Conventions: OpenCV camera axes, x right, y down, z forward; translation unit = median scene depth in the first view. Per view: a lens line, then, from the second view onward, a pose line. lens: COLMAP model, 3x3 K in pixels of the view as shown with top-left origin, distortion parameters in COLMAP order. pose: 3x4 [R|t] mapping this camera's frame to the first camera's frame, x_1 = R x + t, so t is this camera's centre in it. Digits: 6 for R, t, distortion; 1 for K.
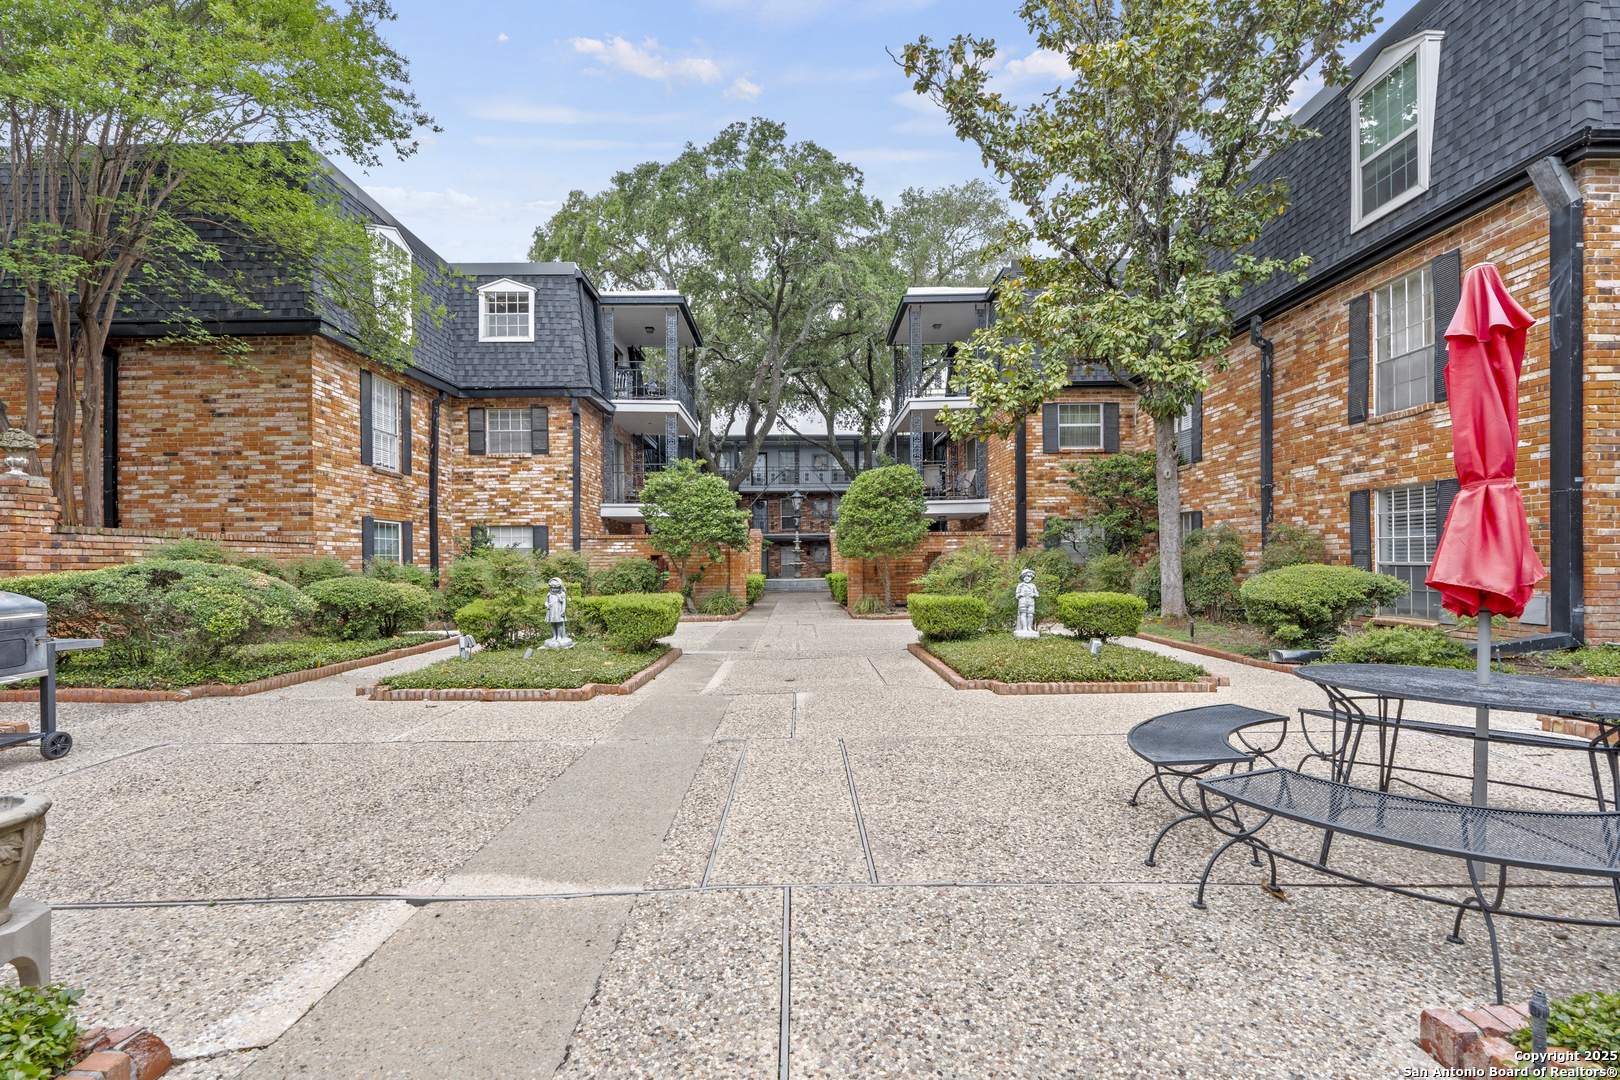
lens RADIAL K [[762.0, 0, 825.5], [0, 762.0, 564.8], [0, 0, 1]] dist [-0.002561, -0.000726]
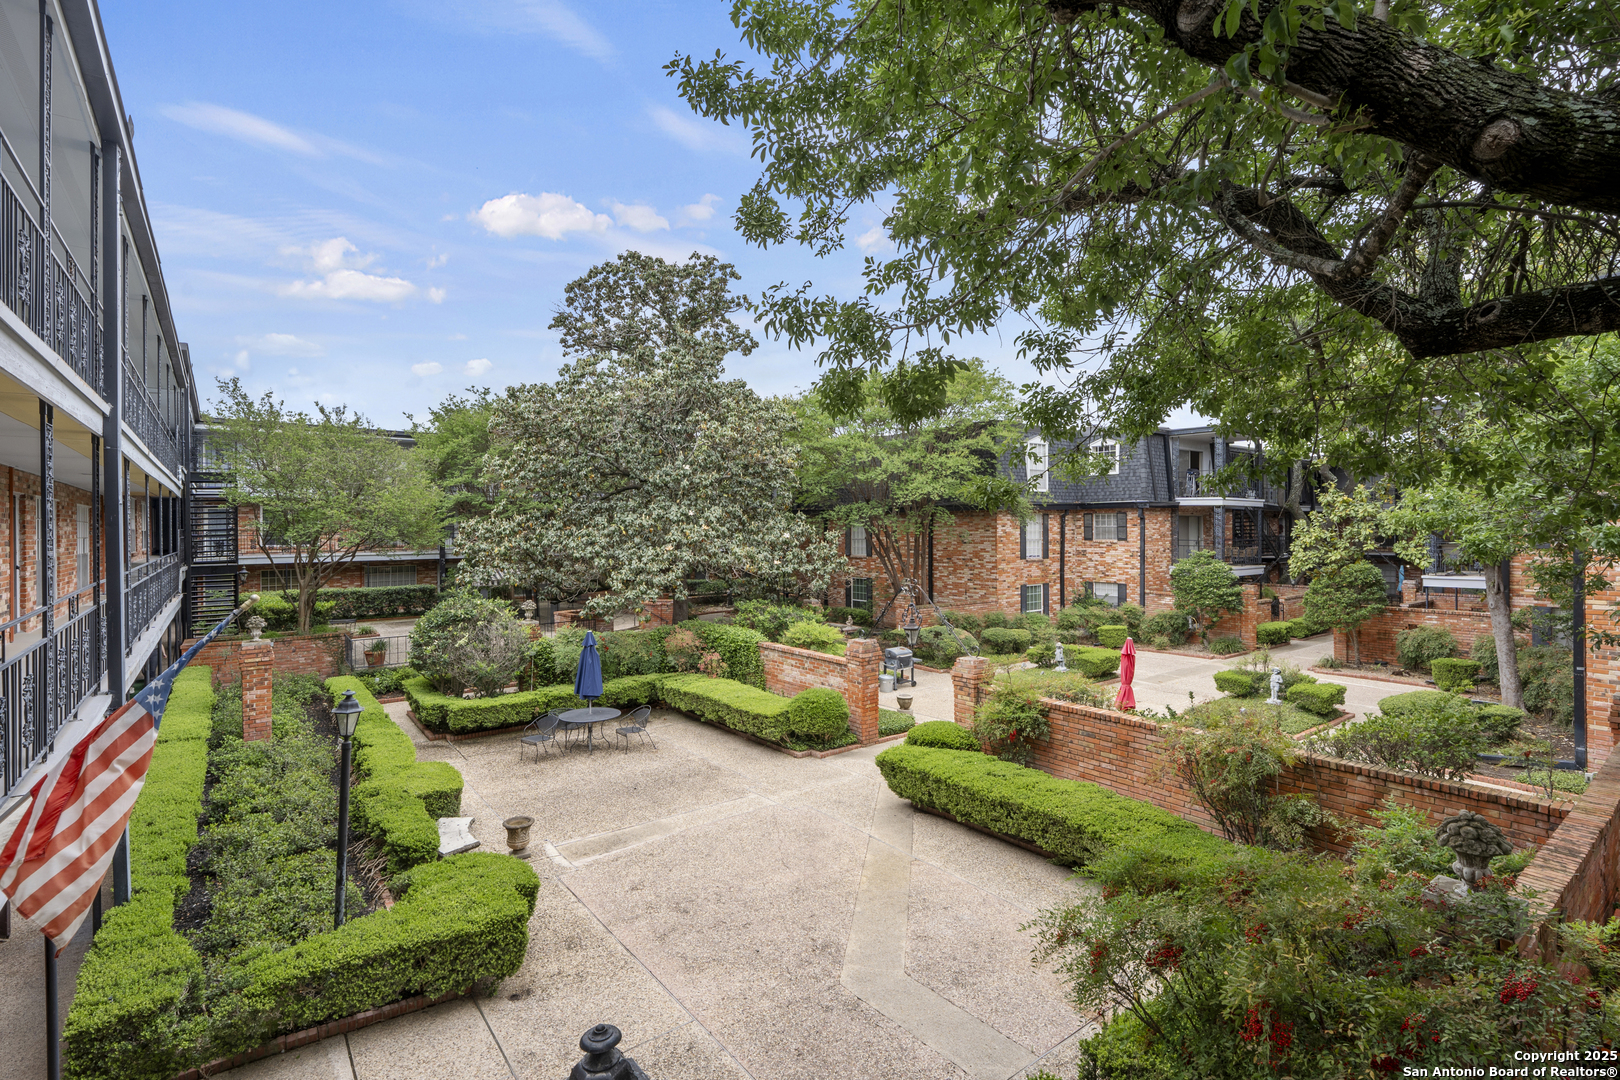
lens RADIAL K [[762.0, 0, 810.1], [0, 762.0, 534.7], [0, 0, 1]] dist [-0.002561, -0.000726]
pose [[0.600370, 0.011124, -0.799645, 0.586278], [-0.006990, 0.999938, 0.008663, -0.181254], [0.799692, 0.000388, 0.600410, -0.581924]]
